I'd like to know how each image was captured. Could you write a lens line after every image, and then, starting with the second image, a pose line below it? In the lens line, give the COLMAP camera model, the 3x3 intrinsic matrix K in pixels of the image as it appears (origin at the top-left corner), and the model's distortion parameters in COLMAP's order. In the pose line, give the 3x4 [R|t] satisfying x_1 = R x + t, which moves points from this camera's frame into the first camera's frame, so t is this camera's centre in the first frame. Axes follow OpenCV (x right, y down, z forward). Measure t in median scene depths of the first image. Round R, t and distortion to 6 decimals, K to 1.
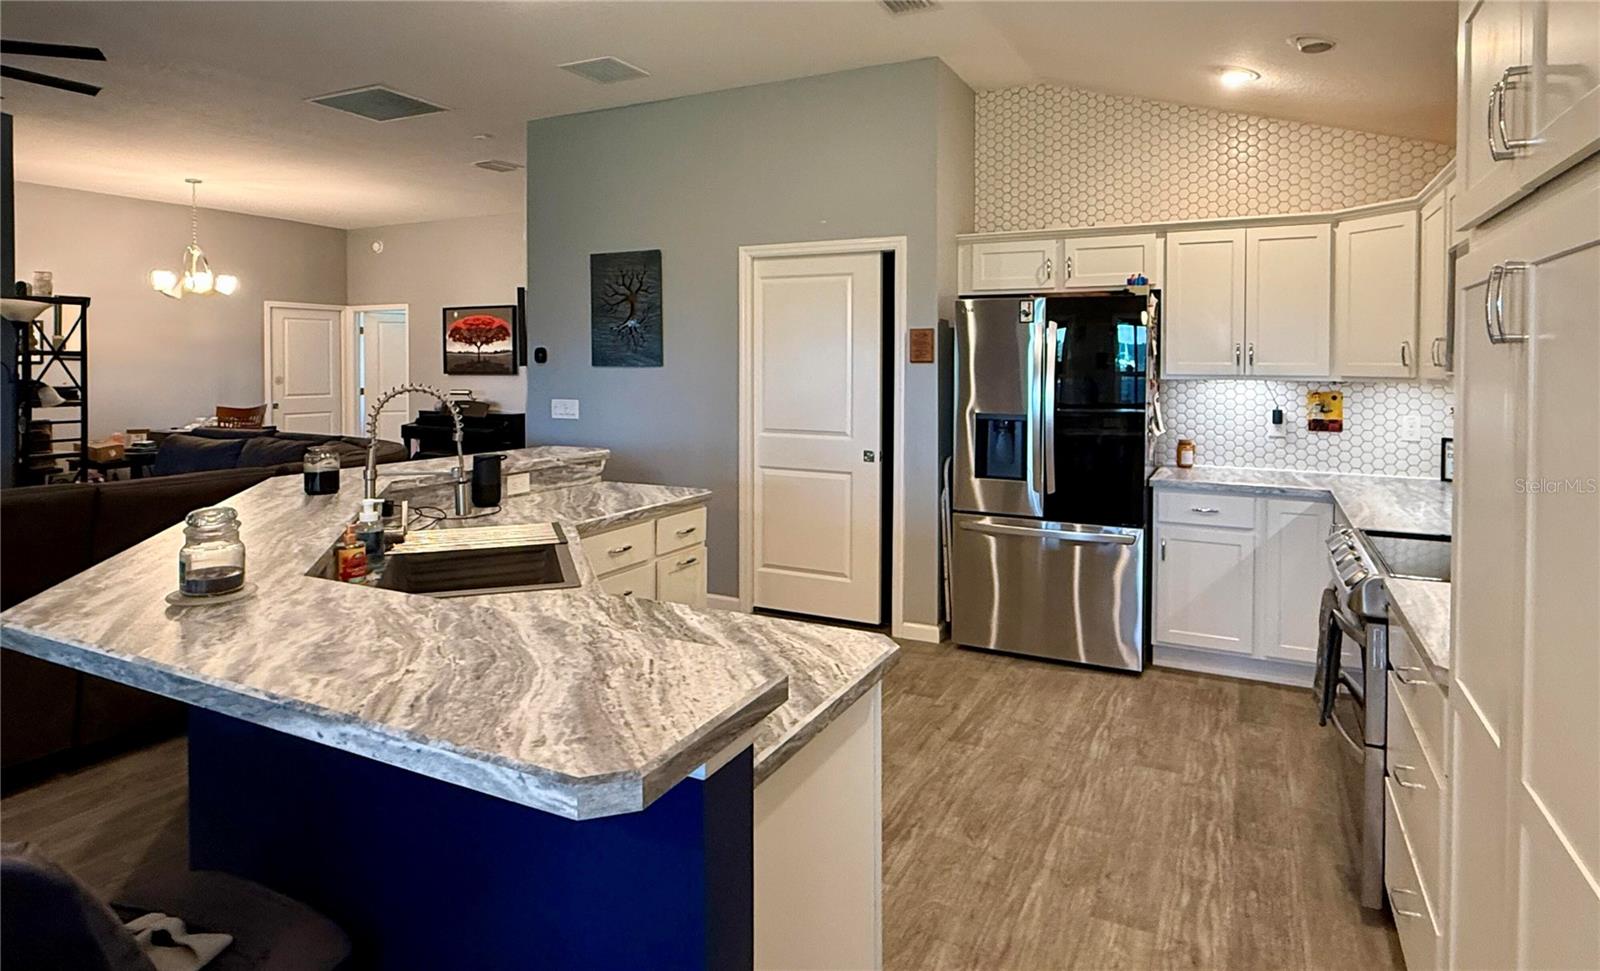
lens RADIAL K [[925.9, 0, 785.2], [0, 925.9, 493.9], [0, 0, 1]] dist [-0.002469, -0.000392]
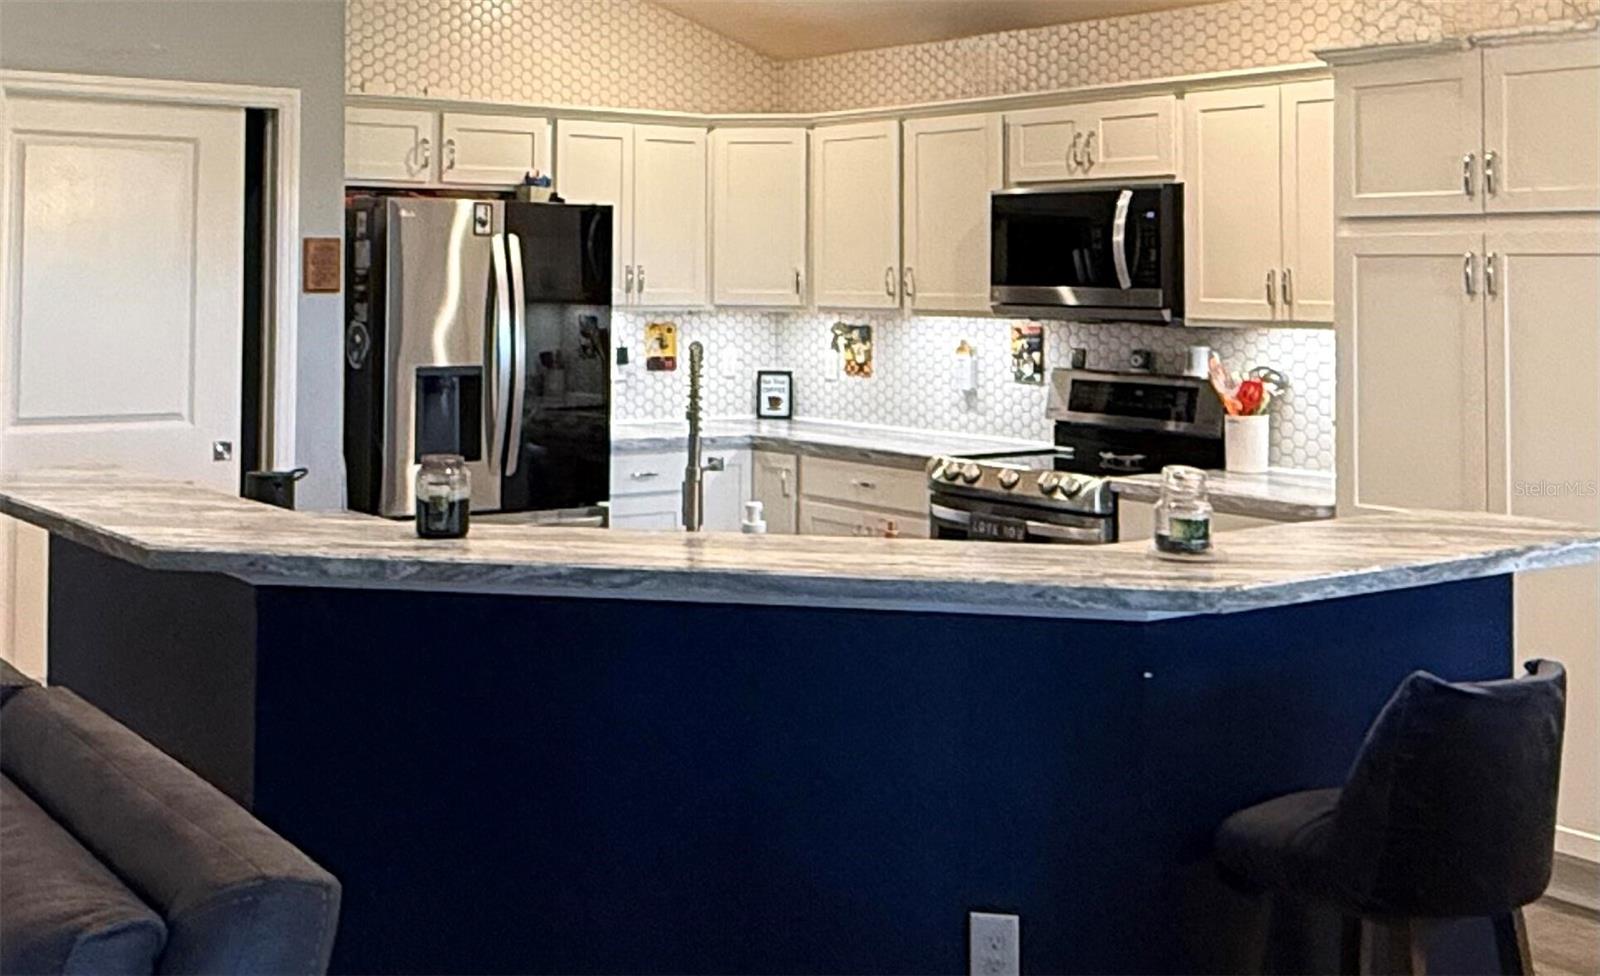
lens RADIAL K [[1886.4, 0, 799.3], [0, 1886.4, 489.0], [0, 0, 1]] dist [0.028324, 0.000000]
pose [[0.418654, -0.102628, 0.902328, -0.896991], [0.123678, 0.990780, 0.055305, -0.040949], [-0.899685, 0.088444, 0.427487, 0.177559]]
